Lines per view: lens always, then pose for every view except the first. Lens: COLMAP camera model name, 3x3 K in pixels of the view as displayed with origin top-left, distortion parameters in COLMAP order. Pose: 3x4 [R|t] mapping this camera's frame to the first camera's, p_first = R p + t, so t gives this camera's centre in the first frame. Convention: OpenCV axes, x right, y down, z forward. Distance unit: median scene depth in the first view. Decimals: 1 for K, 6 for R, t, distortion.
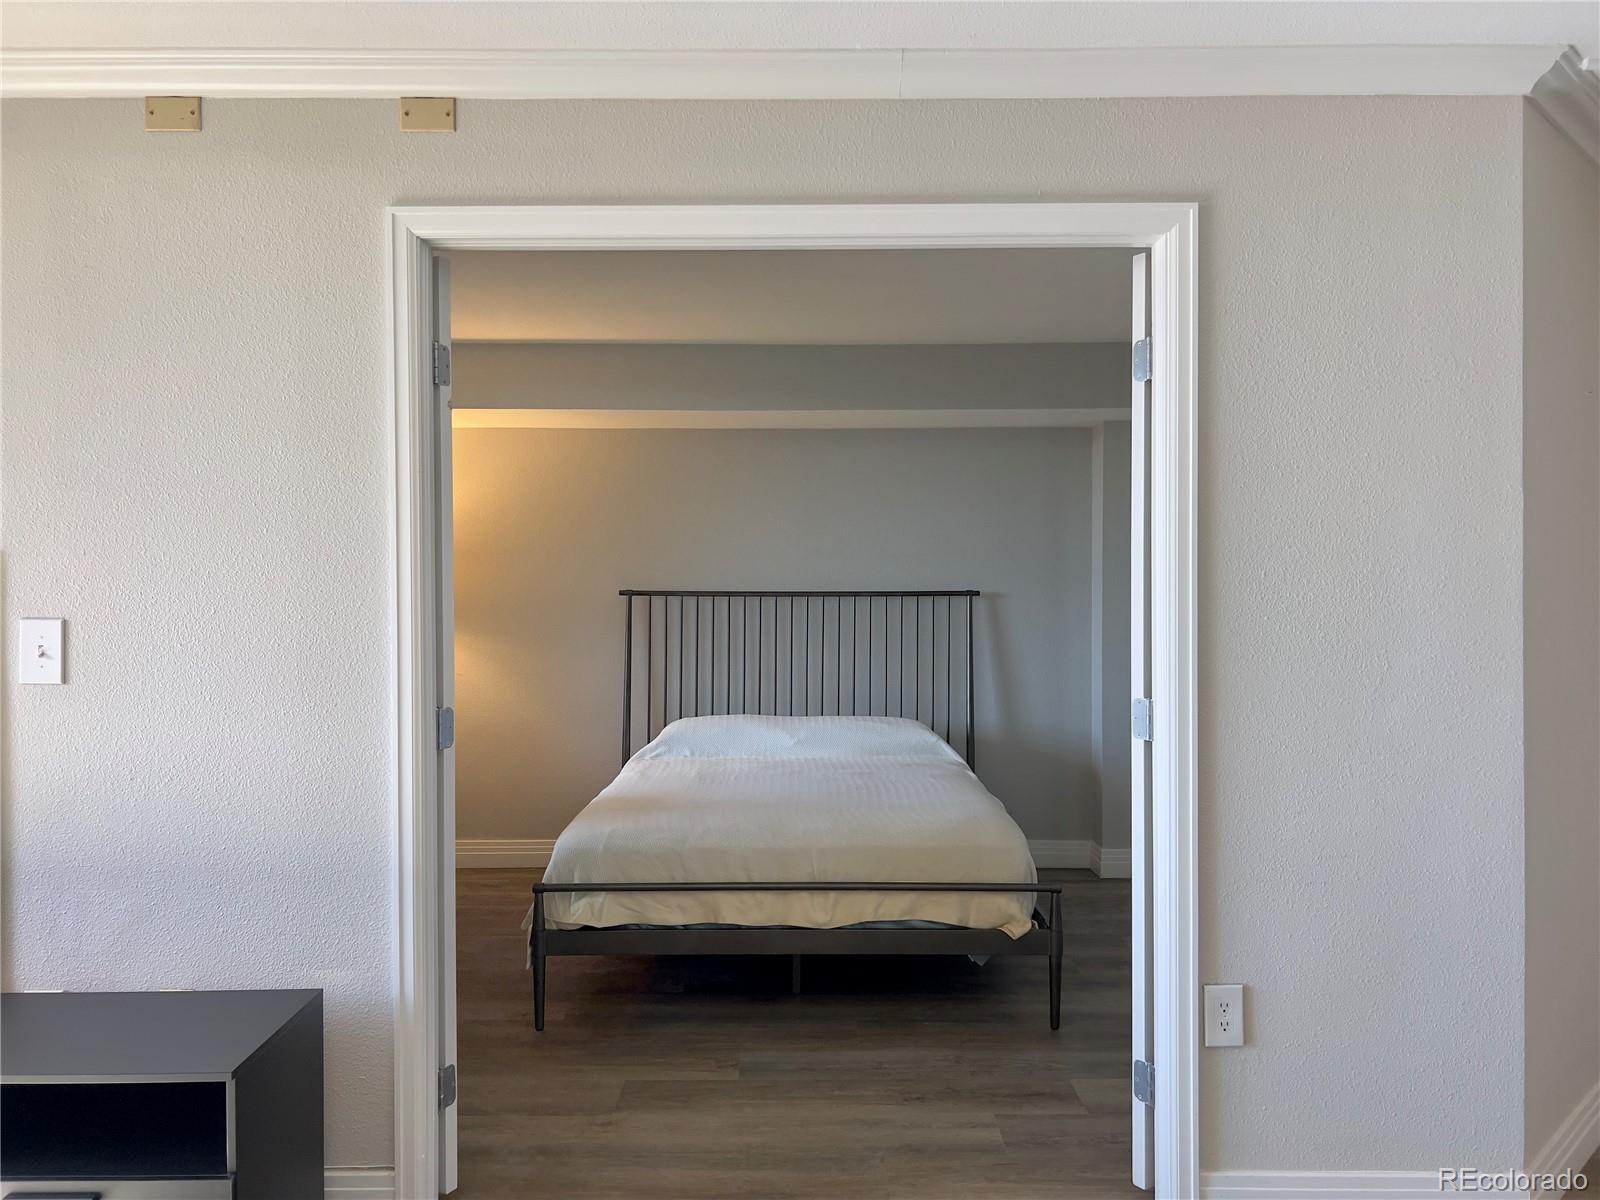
lens RADIAL K [[1200.9, 0, 800.0], [0, 1200.9, 600.0], [0, 0, 1]] dist [-0.011711, -0.006997]
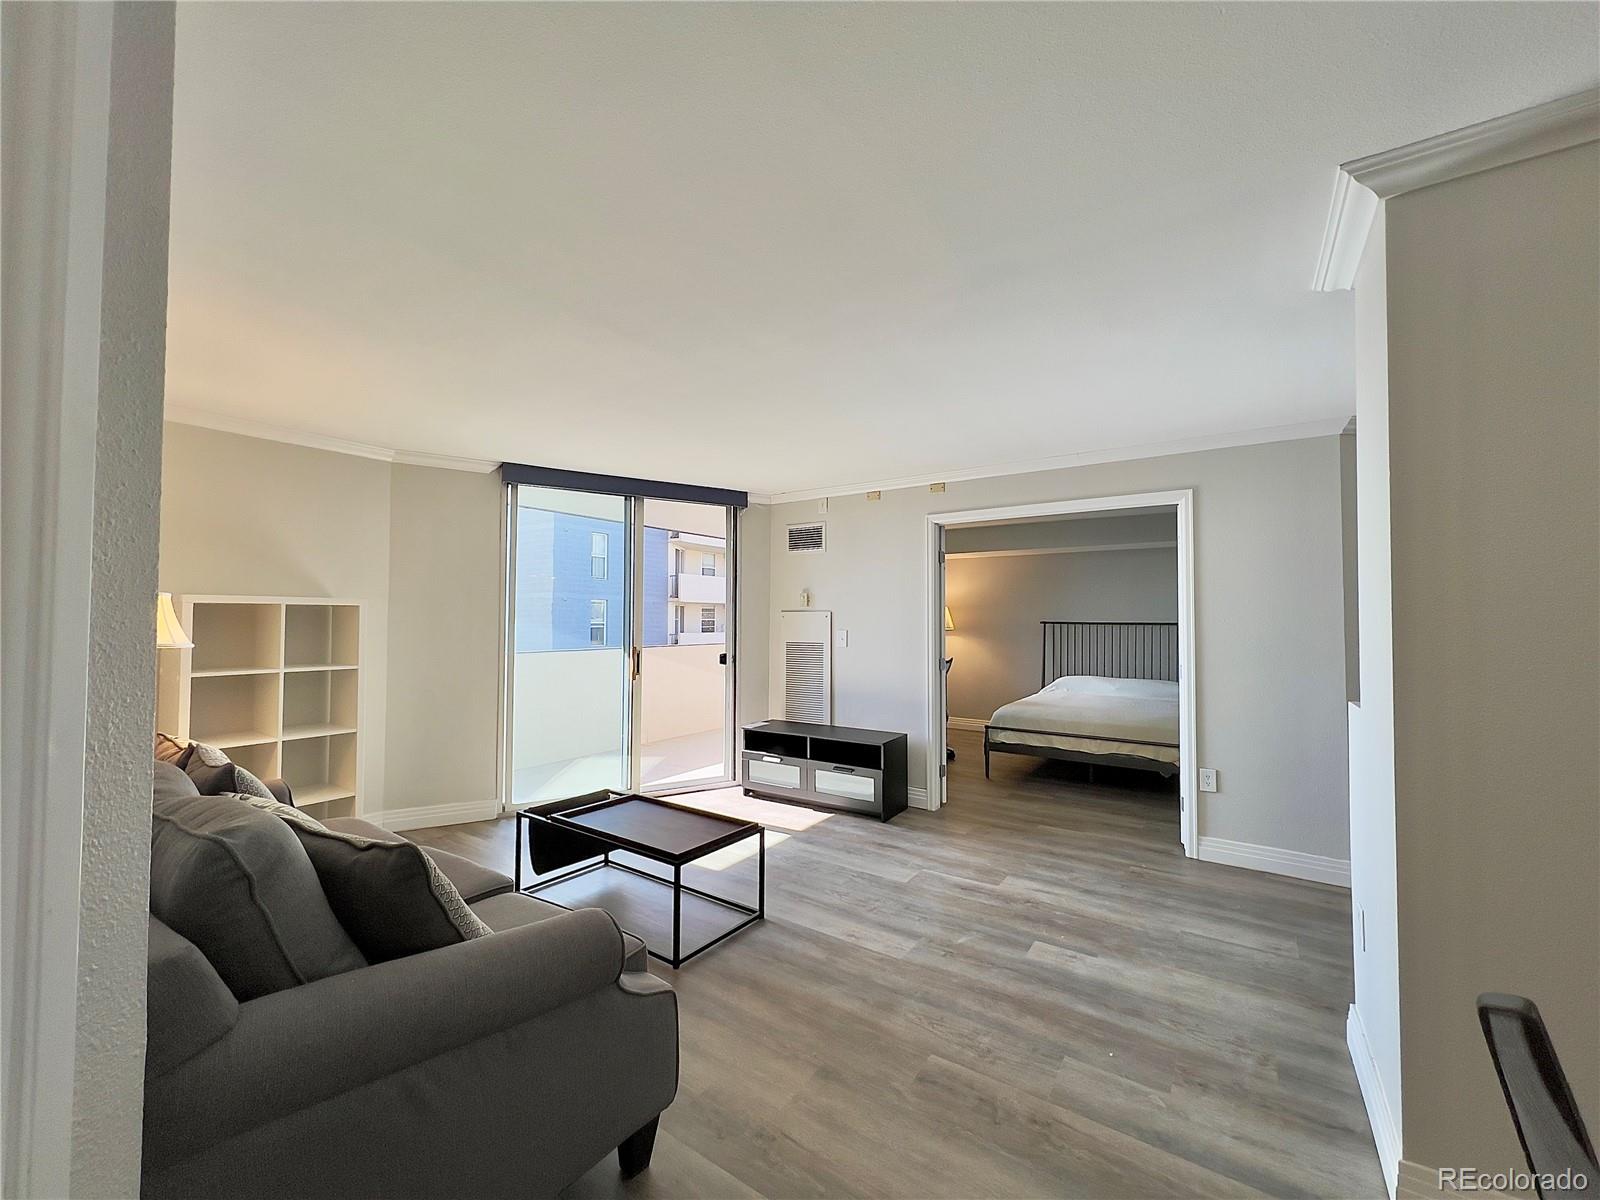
lens RADIAL K [[647.4, 0, 800.0], [0, 647.4, 600.0], [0, 0, 1]] dist [-0.001314, -0.000079]
pose [[0.822251, -0.012393, -0.568990, 0.357416], [-0.007874, 0.999419, -0.033147, -0.009521], [0.569071, 0.031735, 0.821676, -0.636905]]
